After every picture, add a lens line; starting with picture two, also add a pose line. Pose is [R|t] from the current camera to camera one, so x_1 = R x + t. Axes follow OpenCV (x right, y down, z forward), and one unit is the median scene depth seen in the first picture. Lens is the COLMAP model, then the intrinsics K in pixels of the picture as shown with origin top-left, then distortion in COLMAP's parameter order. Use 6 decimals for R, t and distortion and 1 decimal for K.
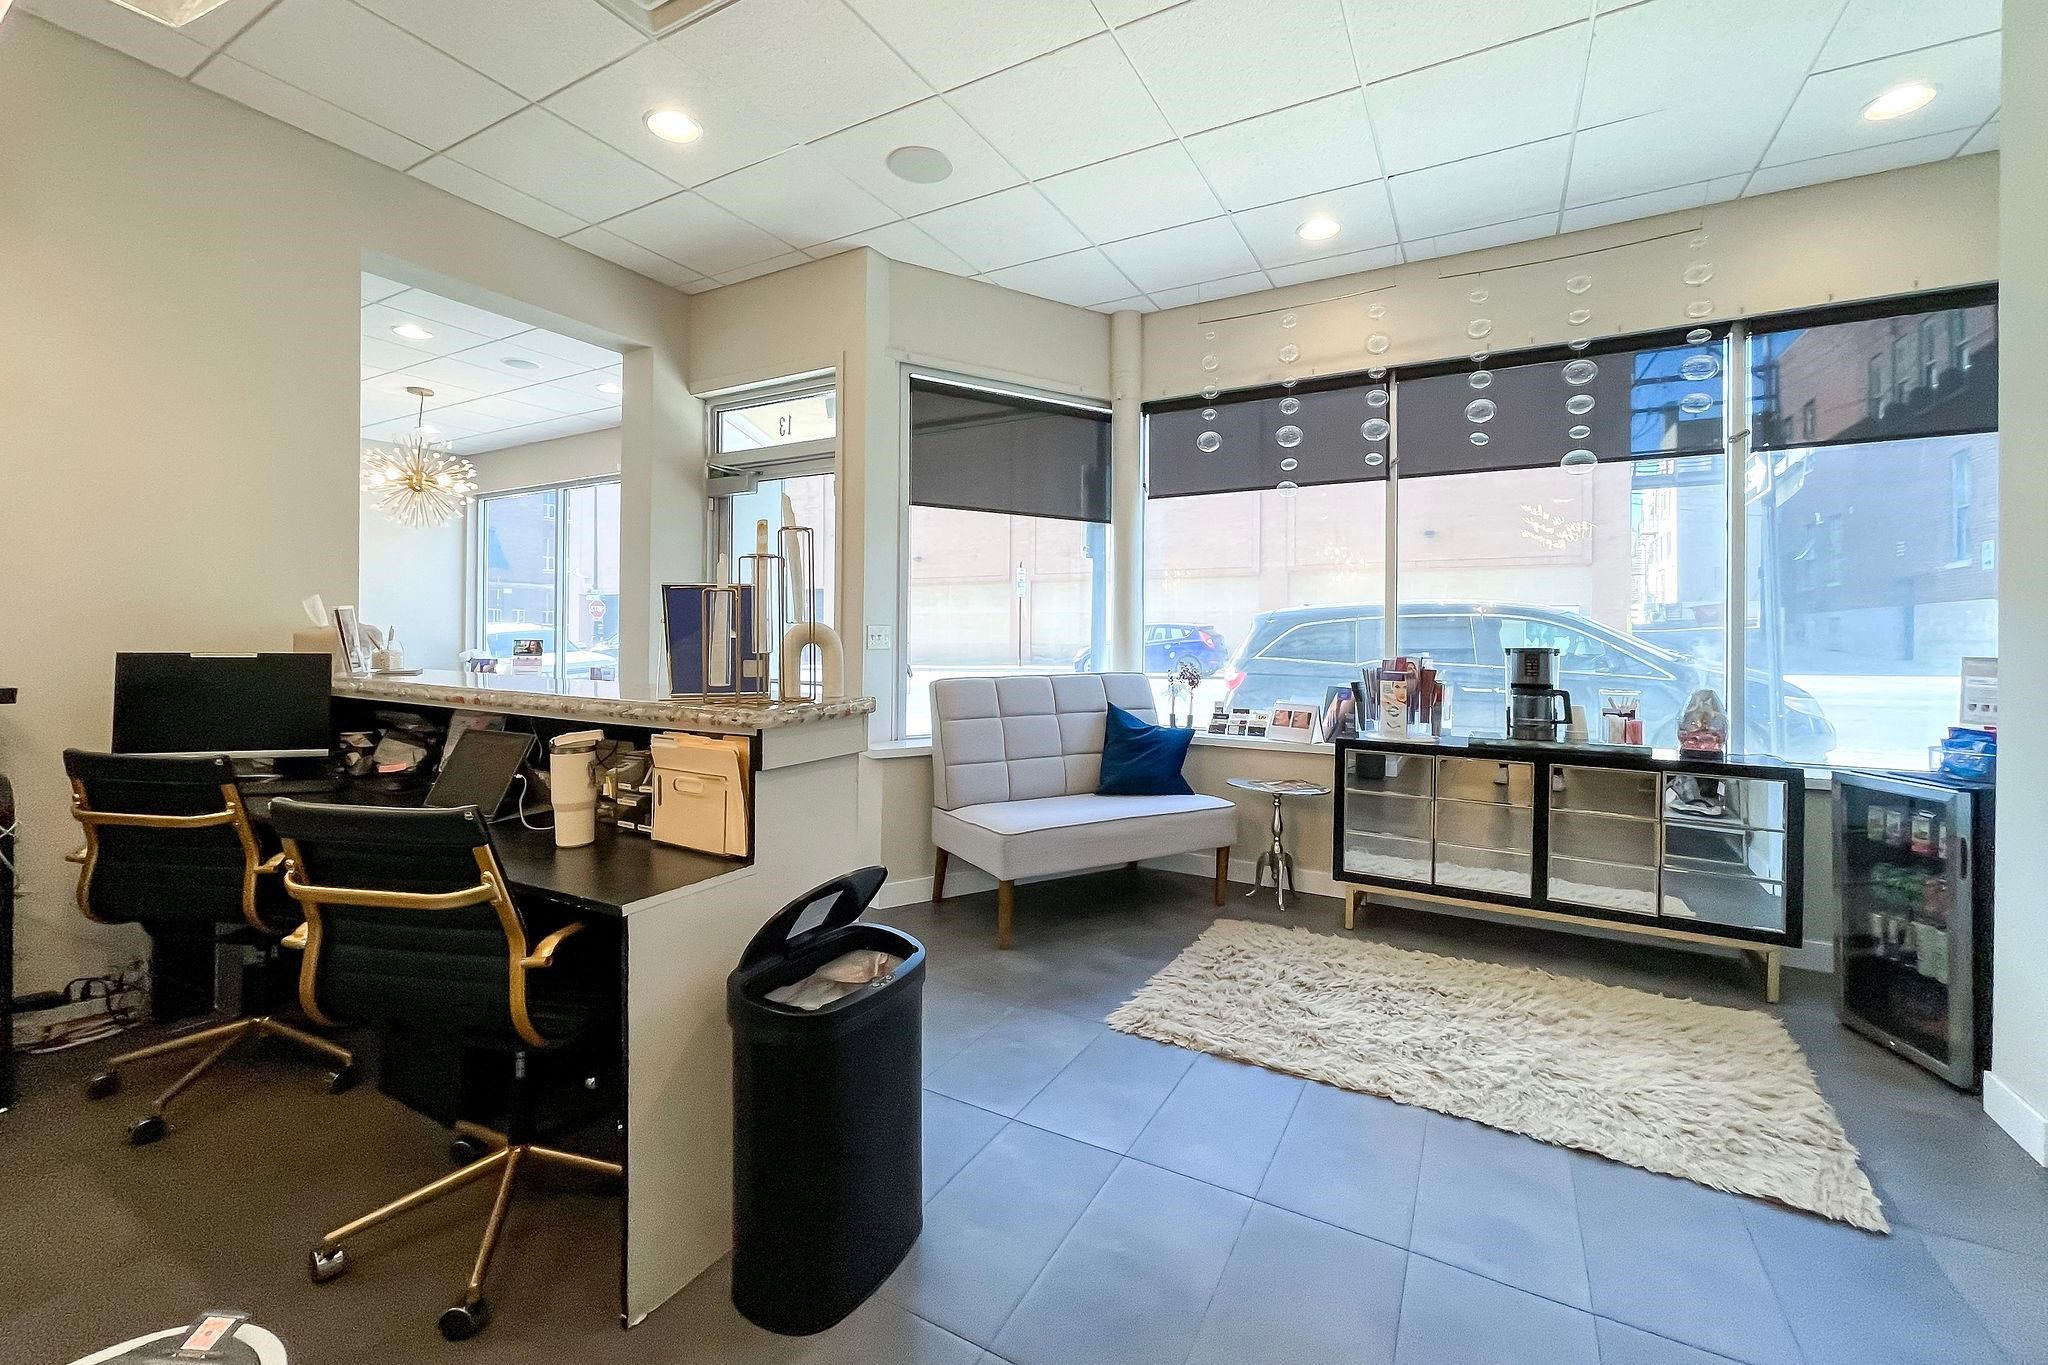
lens RADIAL K [[839.2, 0, 1022.1], [0, 839.2, 631.8], [0, 0, 1]] dist [-0.000161, -0.000015]
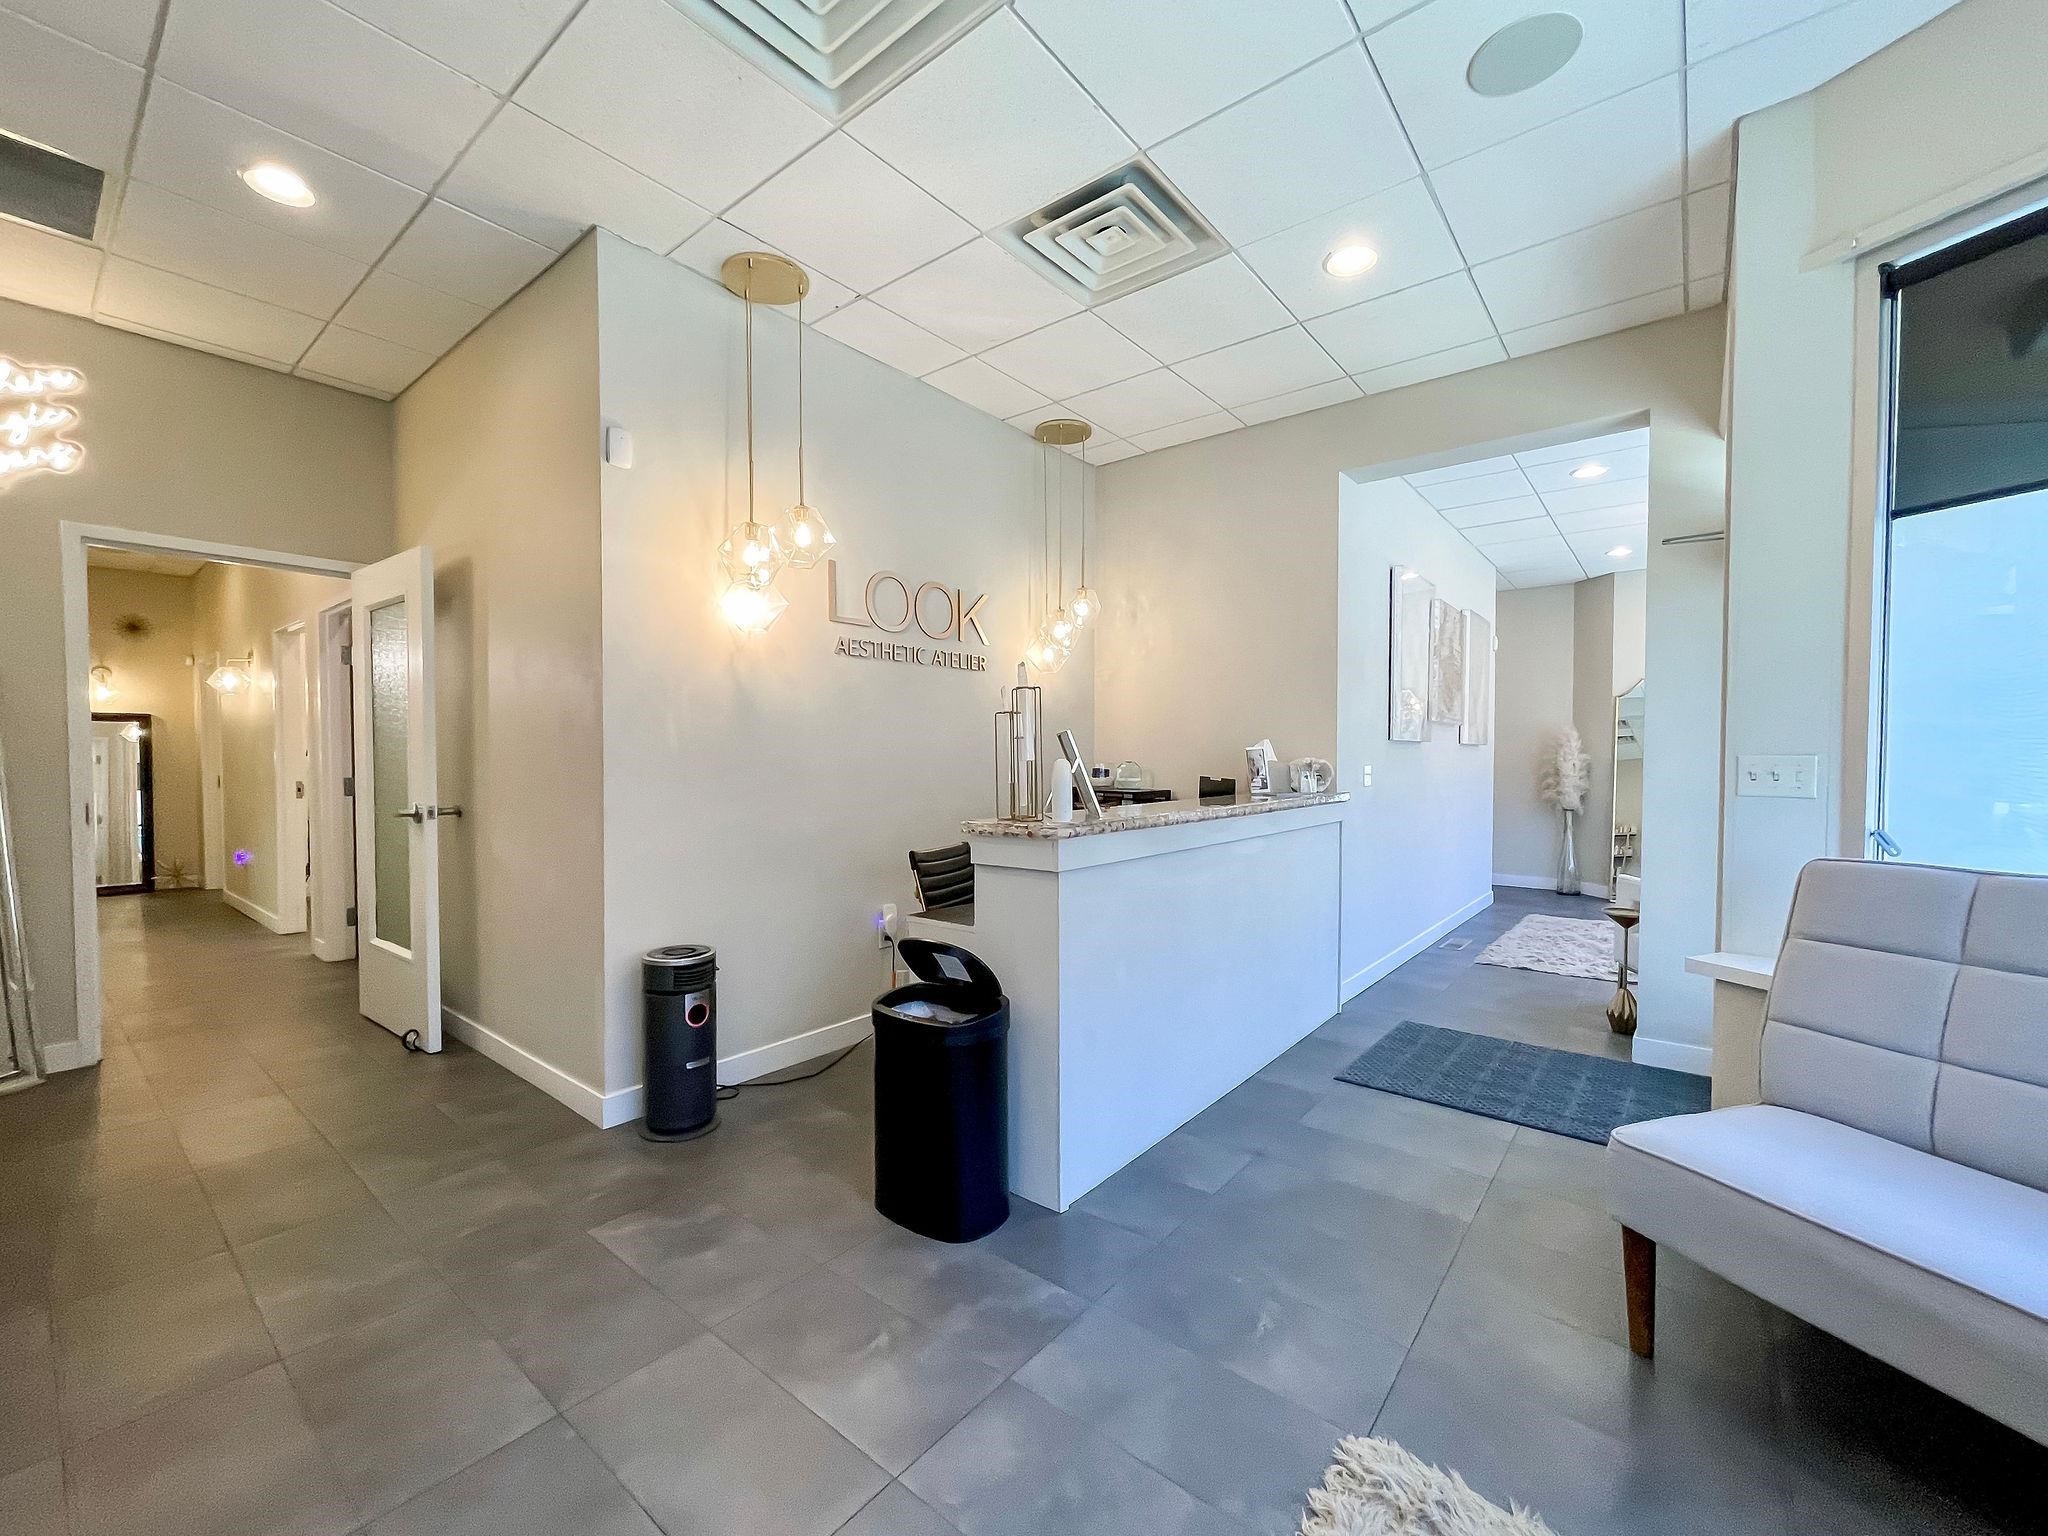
lens RADIAL K [[835.5, 0, 1024.0], [0, 835.5, 768.0], [0, 0, 1]] dist [-0.000190, -0.000024]
pose [[-0.161479, 0.010202, -0.986823, 0.551767], [-0.000327, 0.999946, 0.010391, -0.006617], [0.986876, 0.002000, -0.161467, 0.667962]]
